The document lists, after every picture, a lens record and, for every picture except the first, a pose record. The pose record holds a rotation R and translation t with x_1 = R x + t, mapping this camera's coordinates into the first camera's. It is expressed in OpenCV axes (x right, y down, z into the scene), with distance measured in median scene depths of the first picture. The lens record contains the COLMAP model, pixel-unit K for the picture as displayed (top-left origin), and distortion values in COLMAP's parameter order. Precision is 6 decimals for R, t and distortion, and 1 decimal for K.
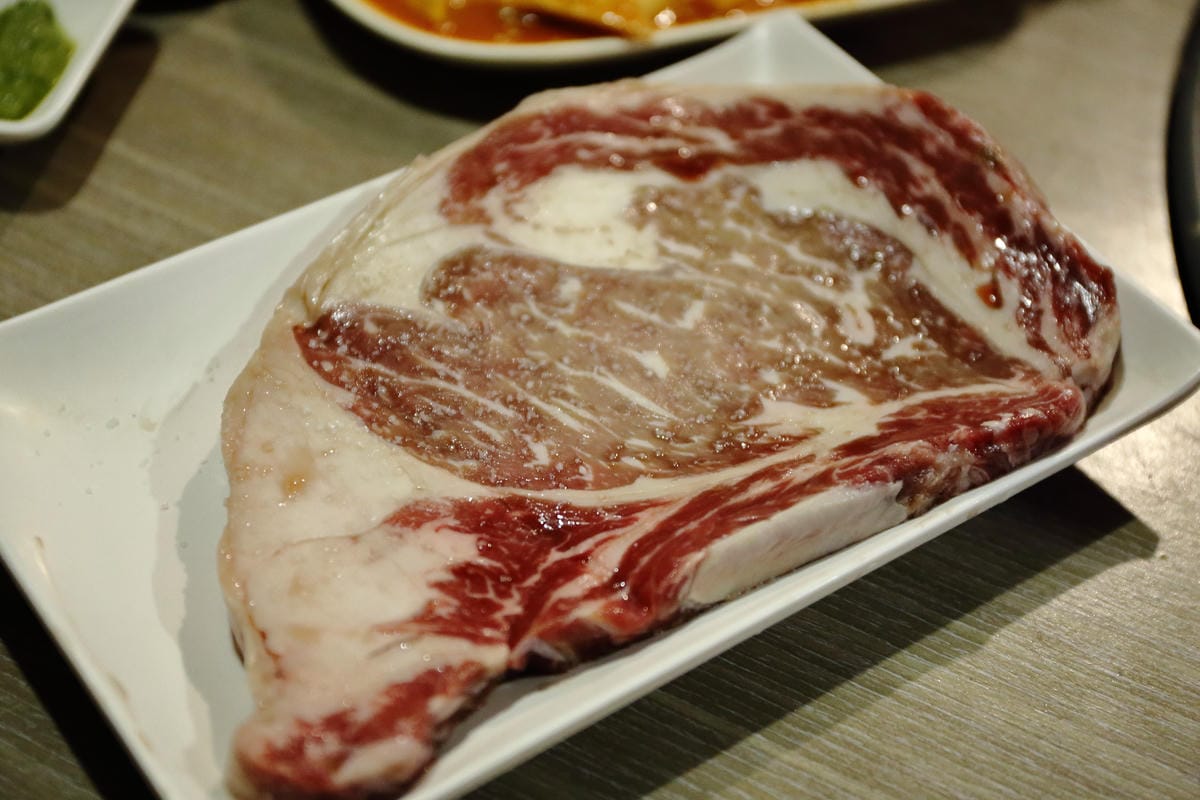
lens RADIAL K [[2448.1, 0, 600.0], [0, 2448.1, 400.0], [0, 0, 1]] dist [0.002344, 0.021845]
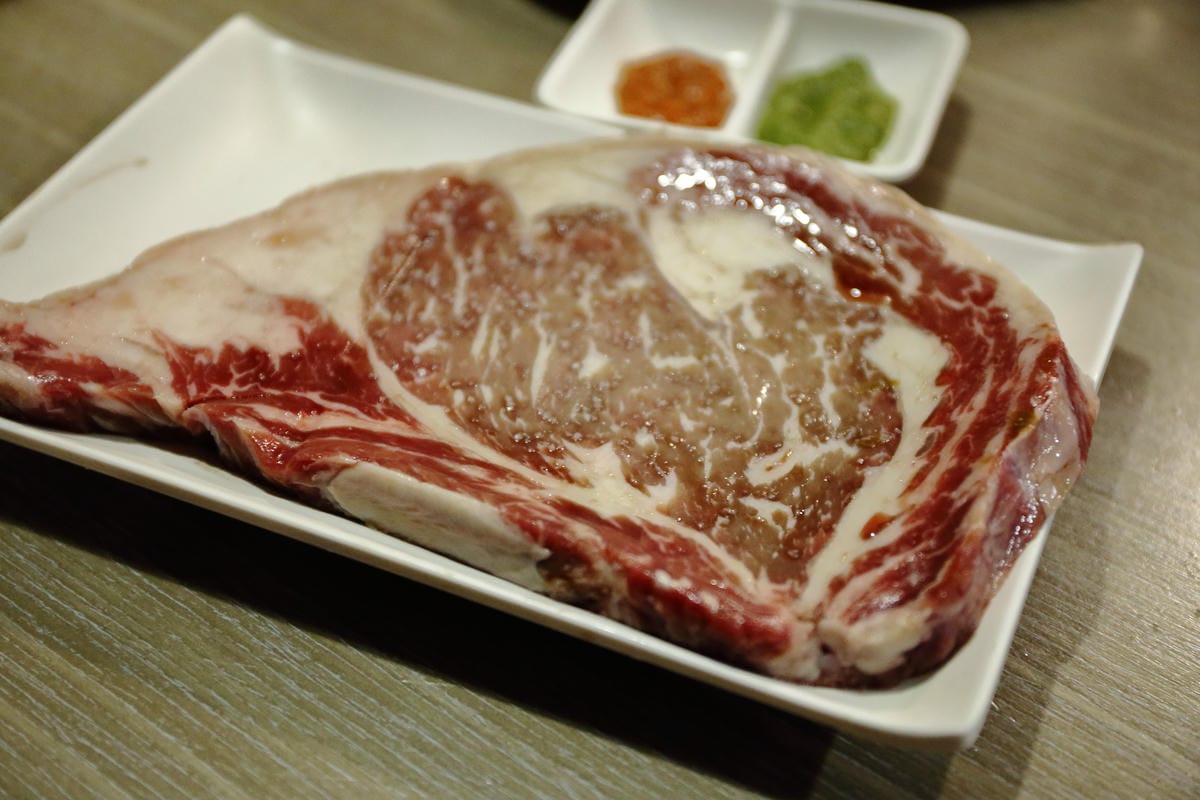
lens RADIAL K [[2037.0, 0, 600.0], [0, 2037.0, 400.0], [0, 0, 1]] dist [0.028654, 0.014232]
pose [[0.464308, 0.517724, -0.718595, 0.650123], [-0.575591, 0.793041, 0.199451, -0.176842], [0.673136, 0.321010, 0.666213, 0.458553]]
